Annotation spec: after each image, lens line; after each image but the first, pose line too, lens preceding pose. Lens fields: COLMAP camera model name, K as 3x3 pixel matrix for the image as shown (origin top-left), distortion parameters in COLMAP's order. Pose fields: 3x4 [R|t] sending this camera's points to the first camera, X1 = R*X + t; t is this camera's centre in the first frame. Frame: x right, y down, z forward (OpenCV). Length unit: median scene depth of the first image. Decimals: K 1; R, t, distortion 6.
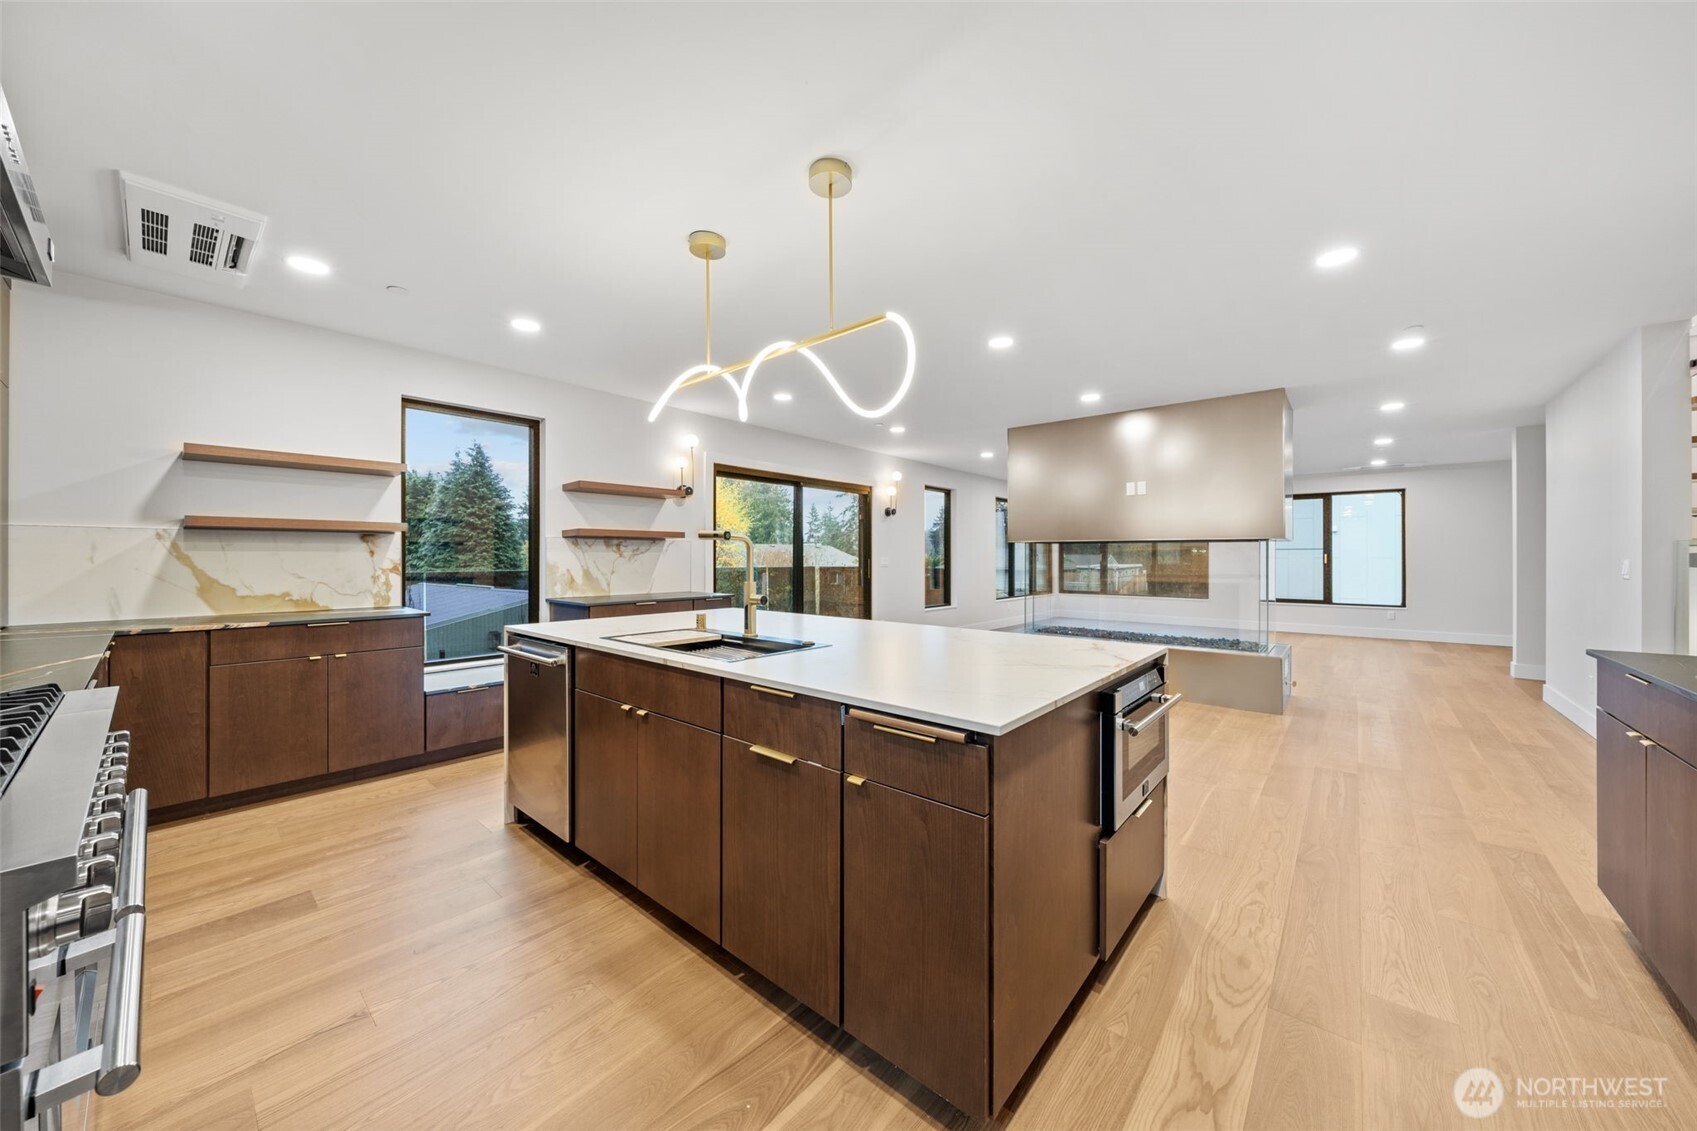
lens RADIAL K [[593.5, 0, 858.1], [0, 593.5, 556.7], [0, 0, 1]] dist [-0.001190, -0.000042]
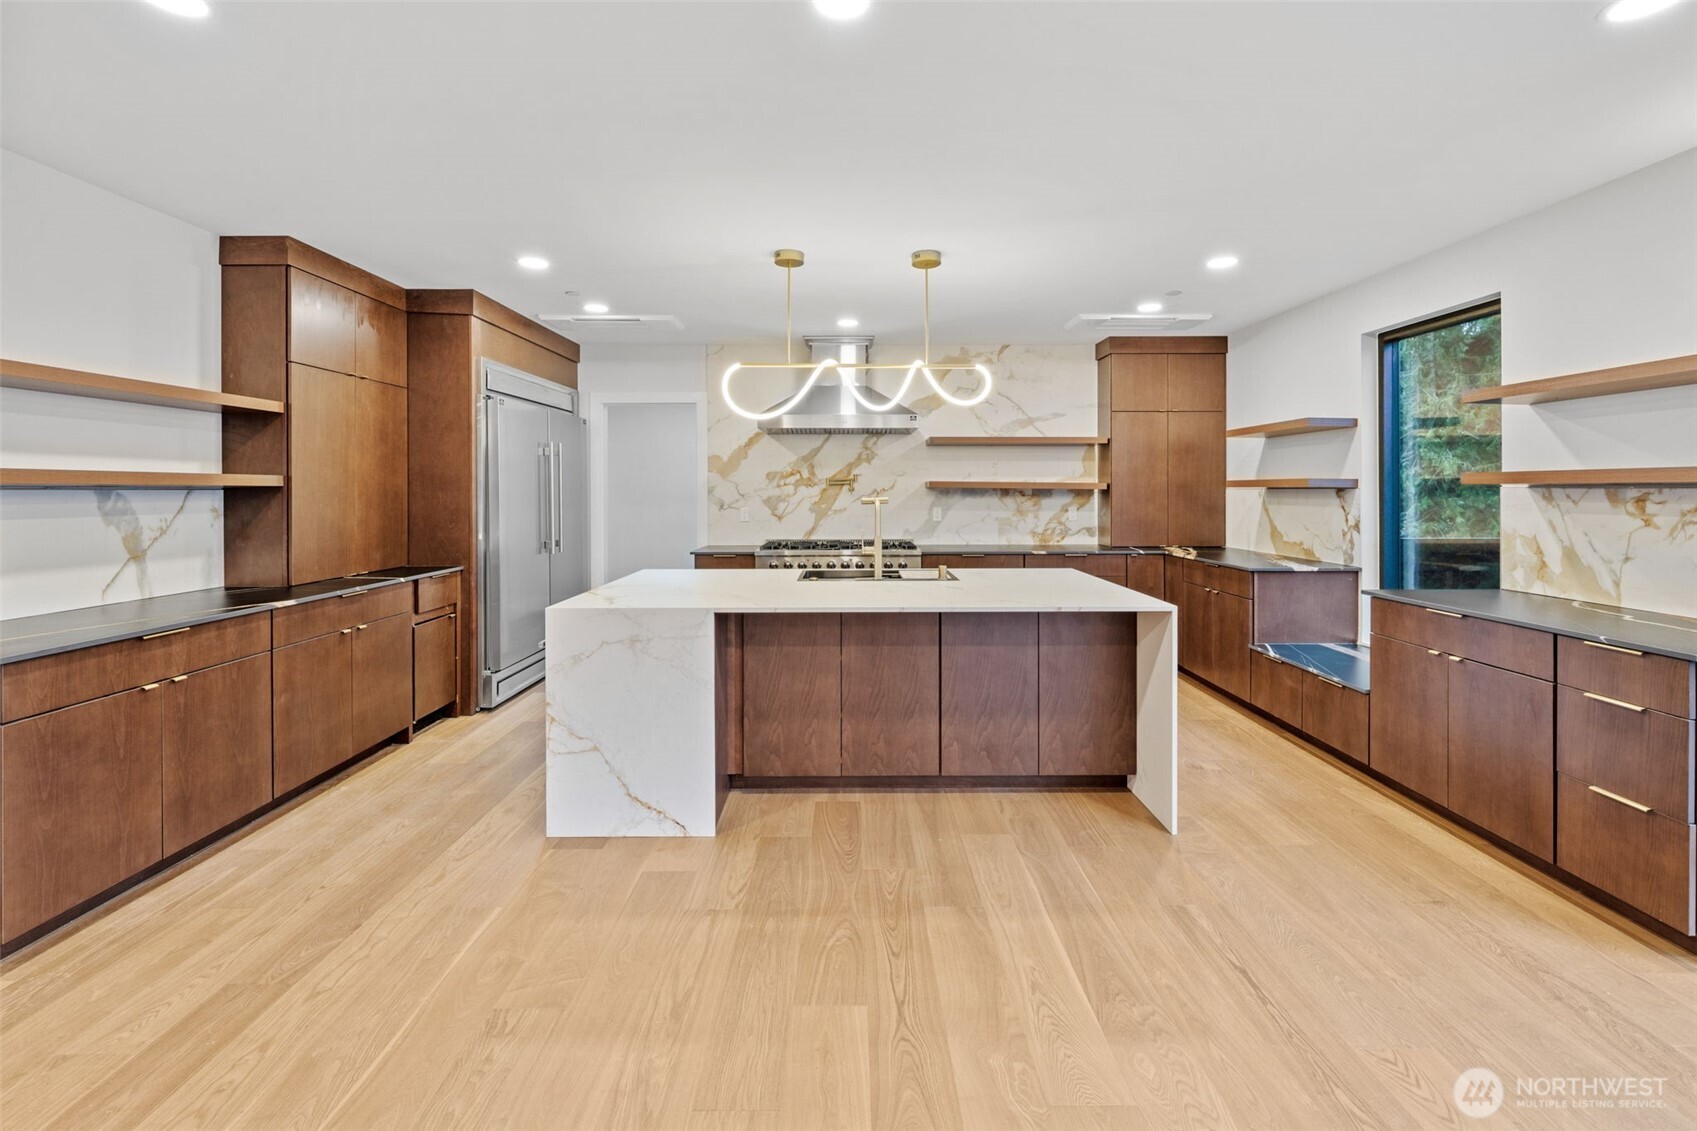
lens RADIAL K [[701.9, 0, 853.9], [0, 701.9, 491.3], [0, 0, 1]] dist [-0.001314, 0.000038]
pose [[-0.762341, 0.001291, -0.647174, 0.631766], [0.001133, 0.999999, 0.000660, -0.043075], [0.647175, -0.000230, -0.762342, 1.608193]]
